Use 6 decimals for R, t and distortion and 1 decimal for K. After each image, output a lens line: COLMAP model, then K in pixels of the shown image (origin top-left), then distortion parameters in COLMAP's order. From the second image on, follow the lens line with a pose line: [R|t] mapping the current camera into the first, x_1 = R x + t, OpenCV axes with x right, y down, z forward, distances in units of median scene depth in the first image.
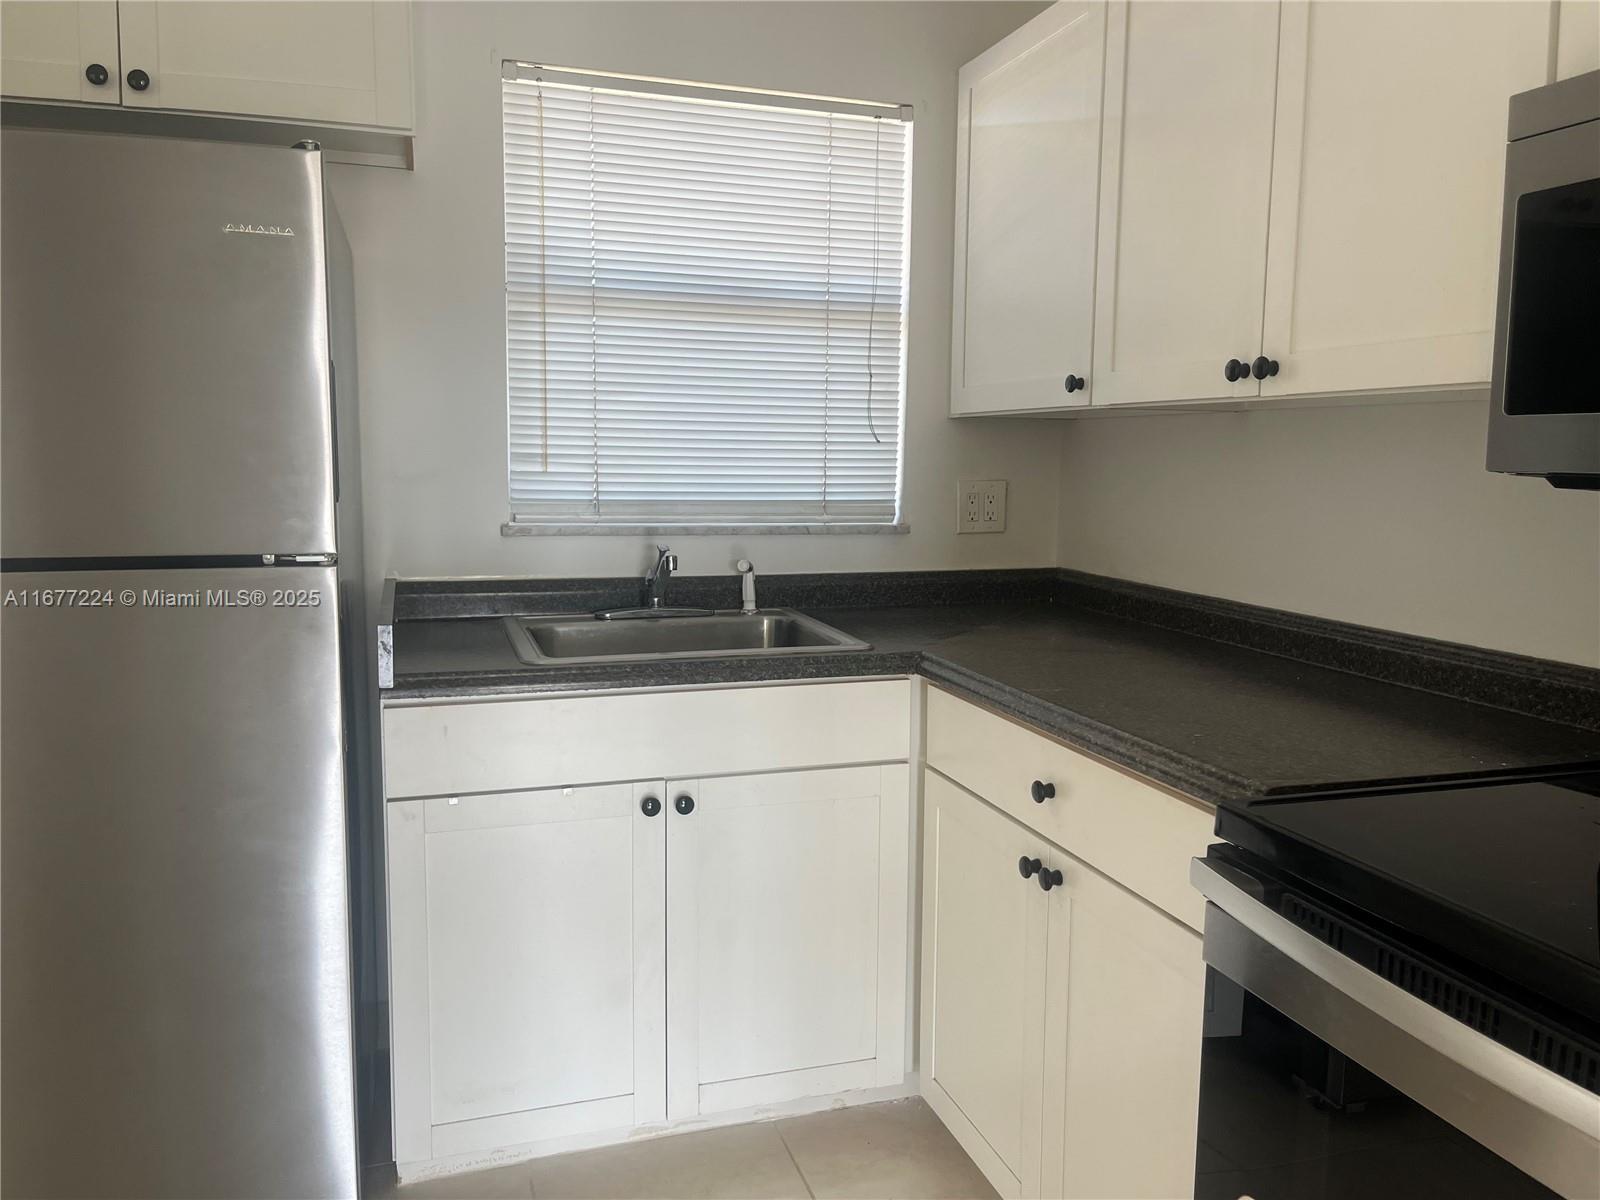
lens RADIAL K [[1208.3, 0, 807.6], [0, 1208.3, 590.4], [0, 0, 1]] dist [0.055066, -0.070329]
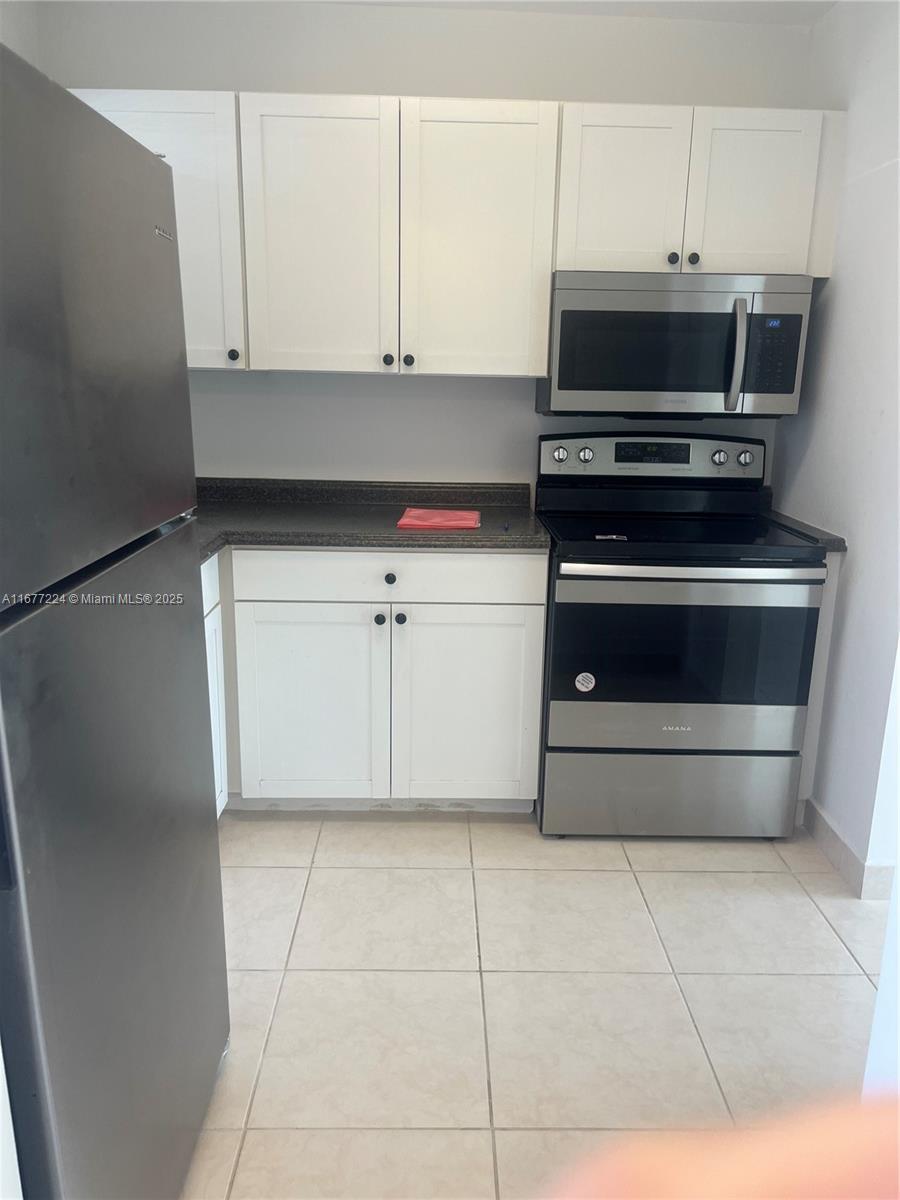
lens RADIAL K [[906.2, 0, 461.5], [0, 906.2, 605.8], [0, 0, 1]] dist [0.055066, -0.070329]
pose [[0.279641, -0.241231, 0.929305, -1.066134], [0.092578, 0.970186, 0.223985, -0.103602], [-0.955631, 0.023398, 0.293636, 0.413017]]
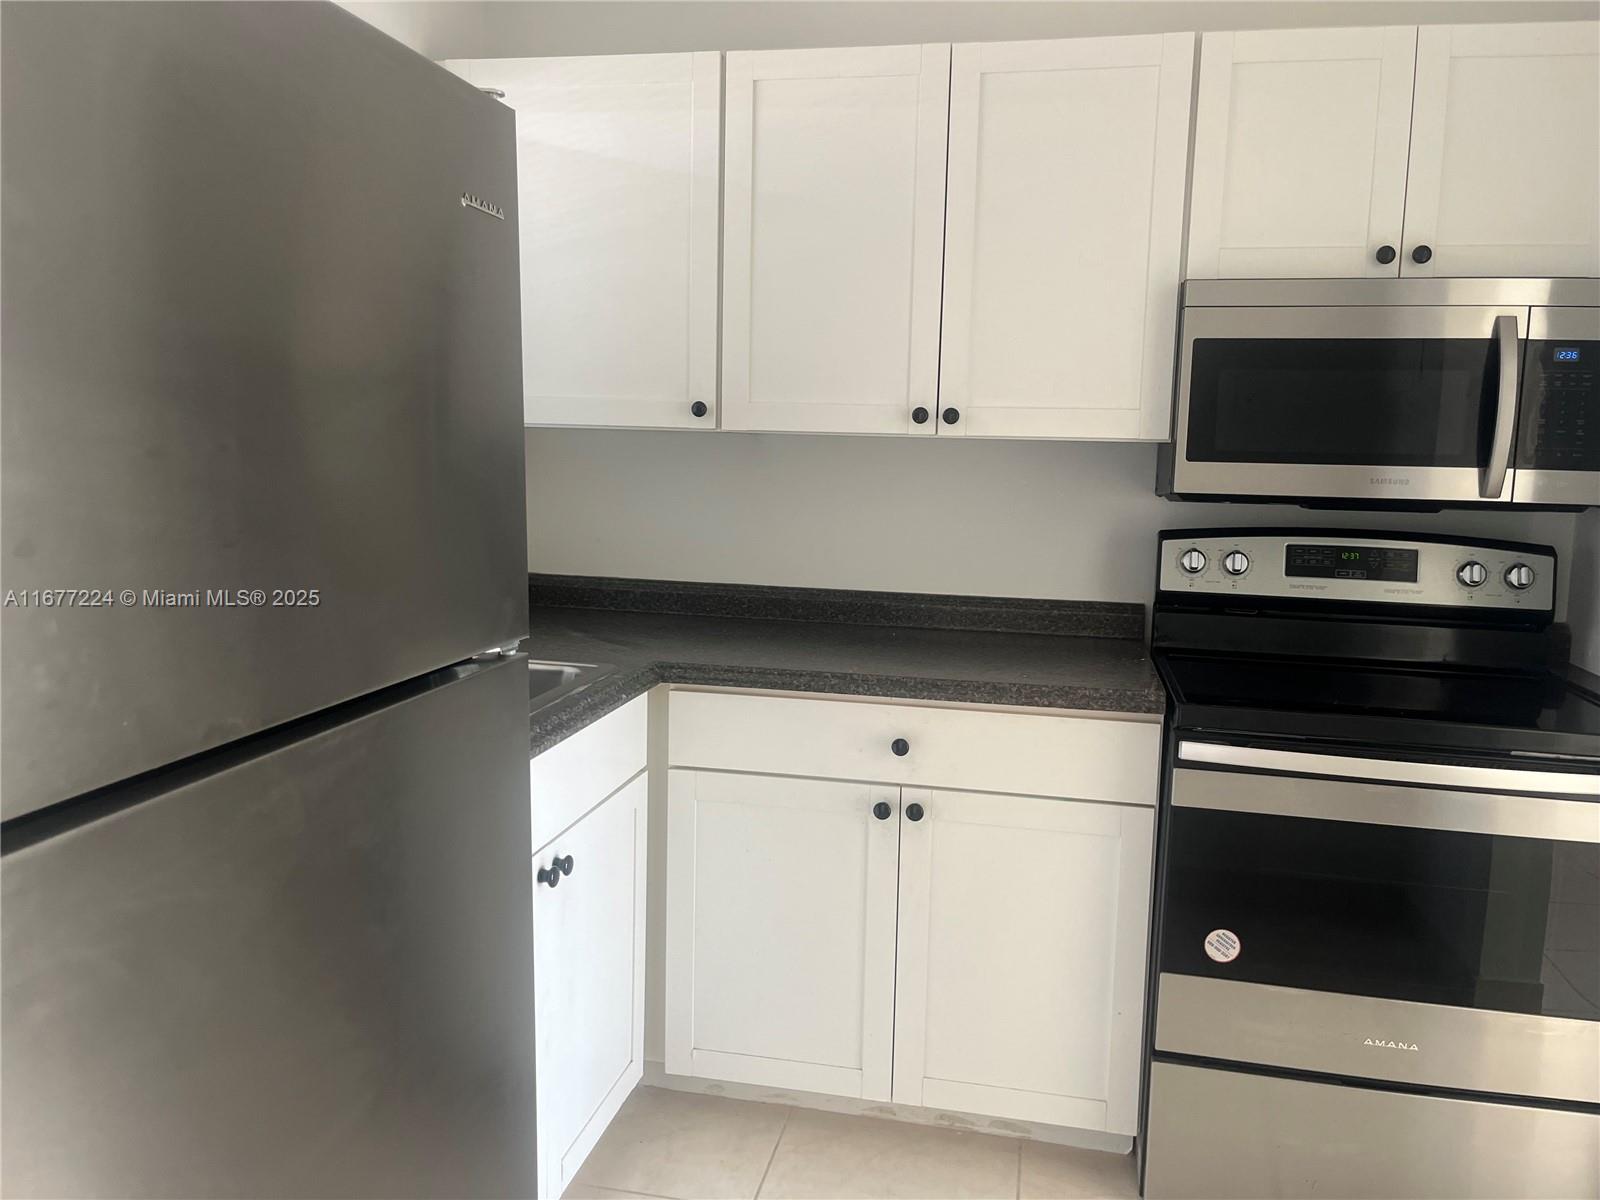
lens RADIAL K [[1208.3, 0, 809.8], [0, 1208.3, 588.7], [0, 0, 1]] dist [0.055066, -0.070329]
pose [[0.493306, -0.105040, 0.863490, -0.847009], [0.080460, 0.993937, 0.074942, -0.092889], [-0.866126, 0.032507, 0.498767, 0.407165]]
